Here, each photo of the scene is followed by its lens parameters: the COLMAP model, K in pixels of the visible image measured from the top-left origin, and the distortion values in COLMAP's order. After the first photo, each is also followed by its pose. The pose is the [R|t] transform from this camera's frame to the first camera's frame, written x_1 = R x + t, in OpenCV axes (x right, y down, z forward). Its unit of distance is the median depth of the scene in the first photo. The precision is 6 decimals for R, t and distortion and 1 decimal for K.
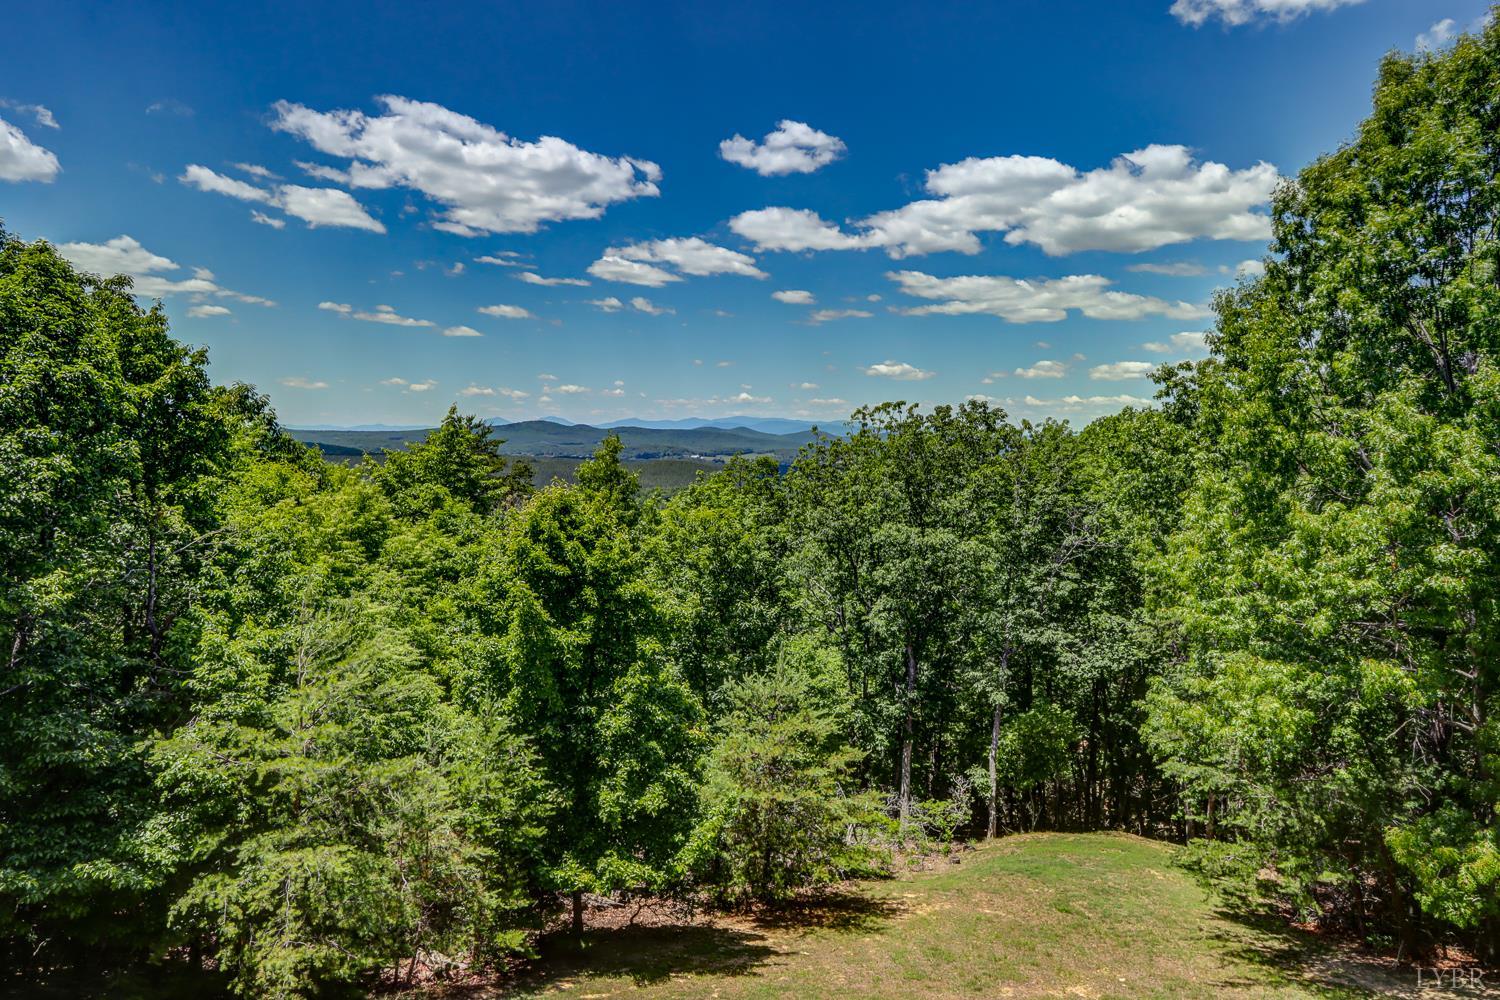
lens RADIAL K [[992.3, 0, 733.3], [0, 992.3, 495.3], [0, 0, 1]] dist [-0.022974, 0.052399]
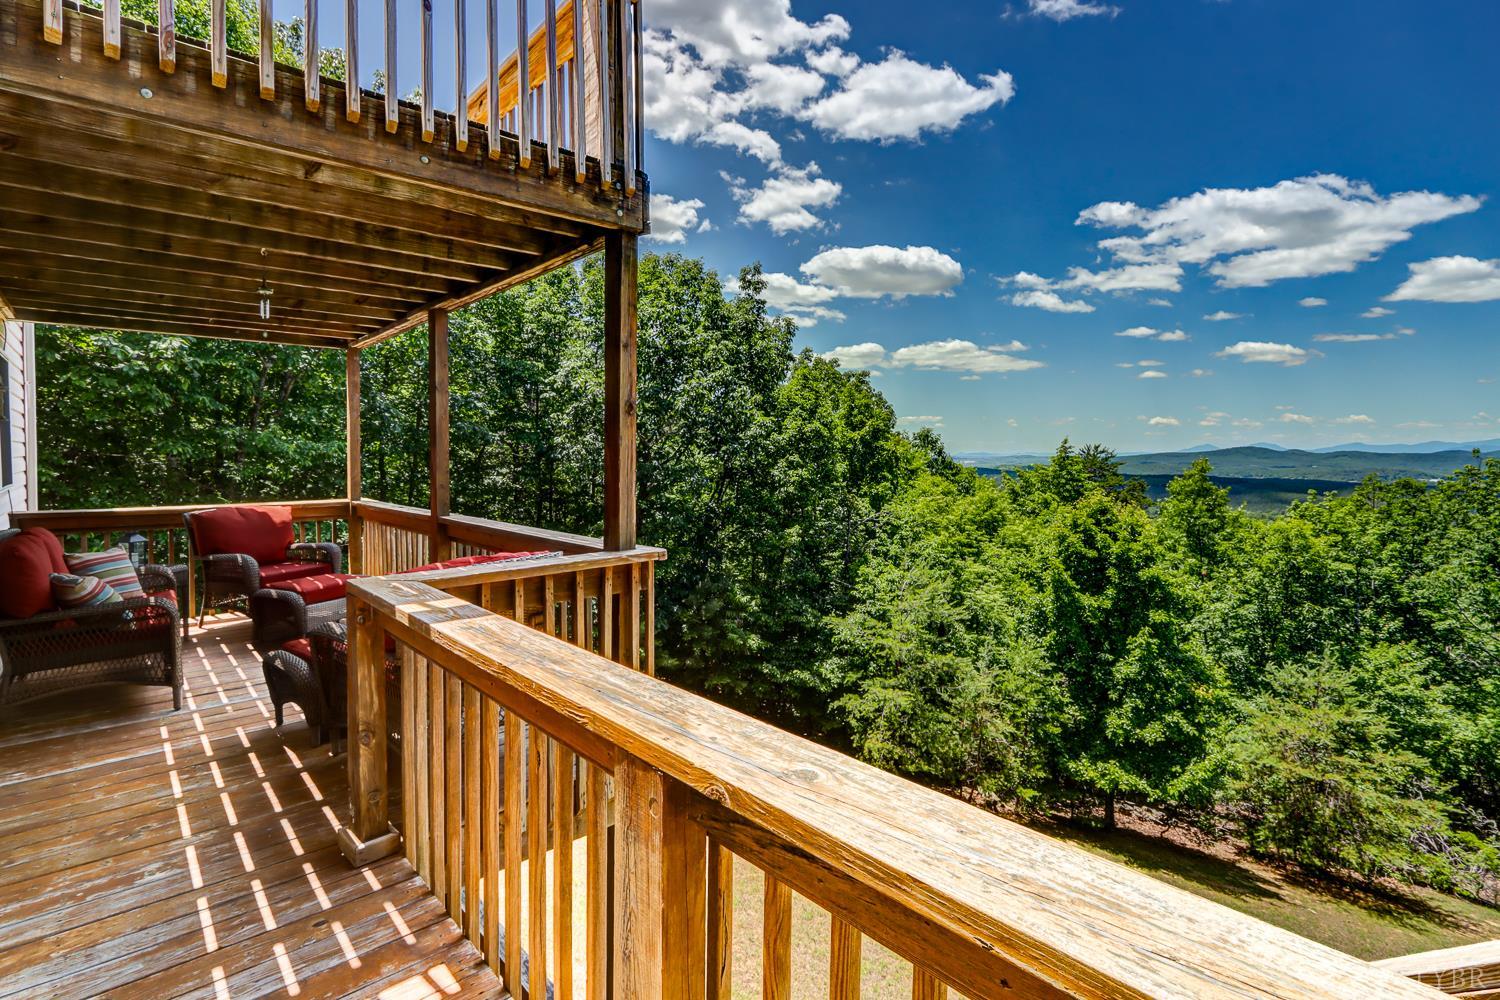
lens RADIAL K [[718.7, 0, 725.8], [0, 718.7, 479.0], [0, 0, 1]] dist [-0.004190, -0.000185]
pose [[0.680581, 0.017400, -0.732467, 0.205370], [-0.042330, 0.998982, -0.015601, 0.006883], [0.731449, 0.041623, 0.680624, -0.075589]]
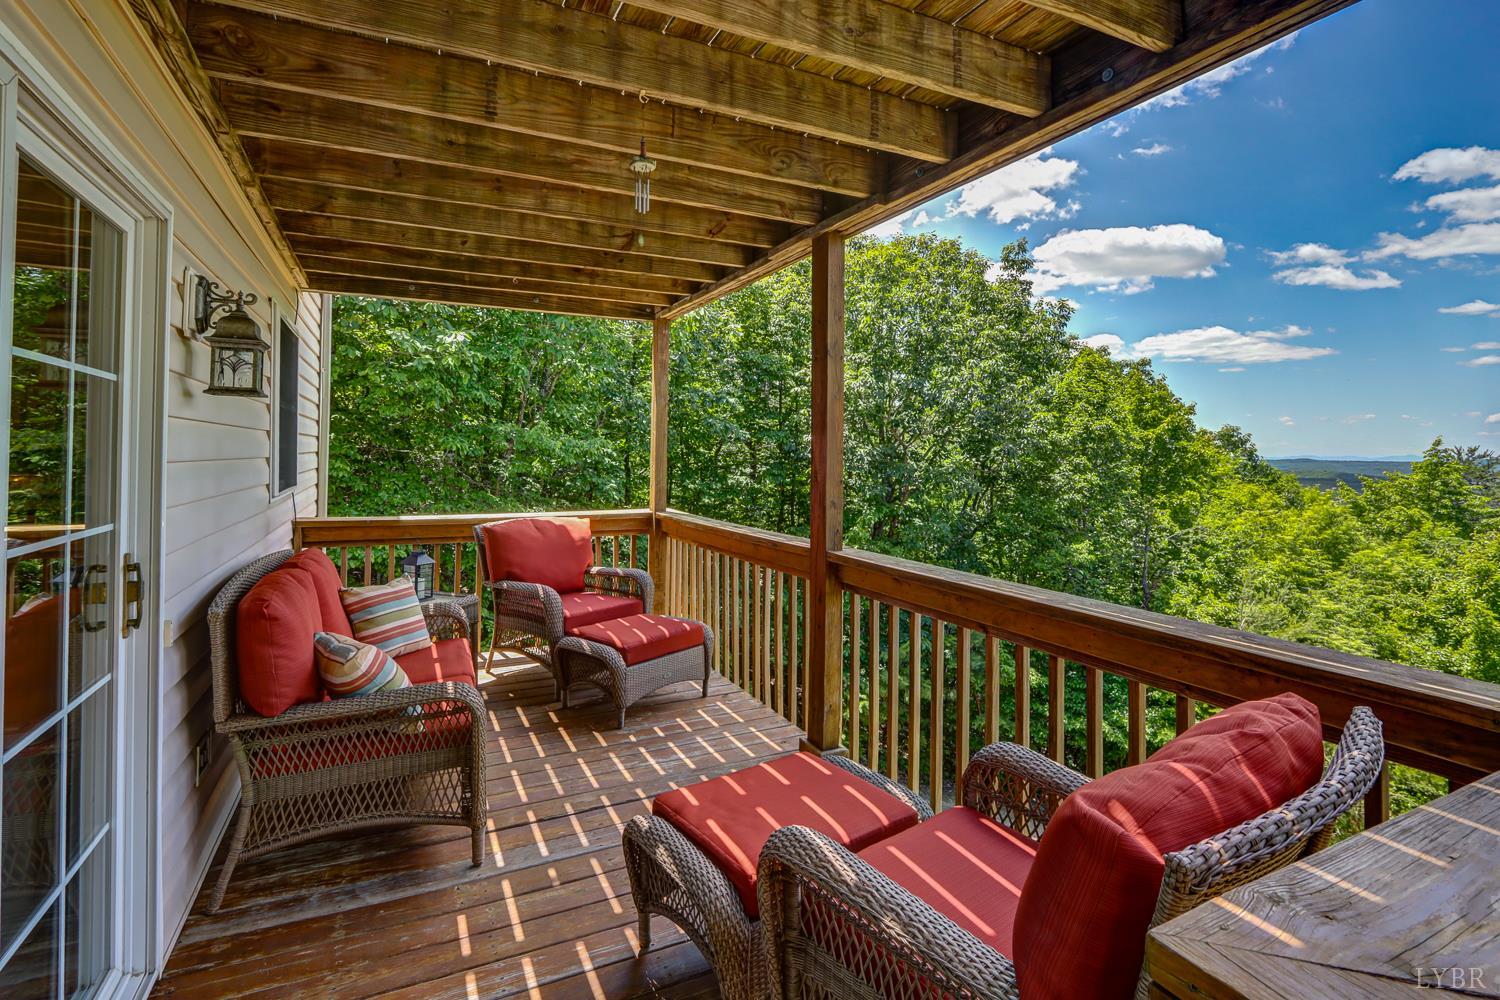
lens RADIAL K [[723.7, 0, 741.6], [0, 723.7, 445.2], [0, 0, 1]] dist [0.000141, -0.000329]
pose [[0.464214, -0.013284, -0.885624, 0.099825], [-0.062743, 0.996882, -0.047840, 0.005727], [0.883498, 0.077775, 0.461933, -0.071972]]
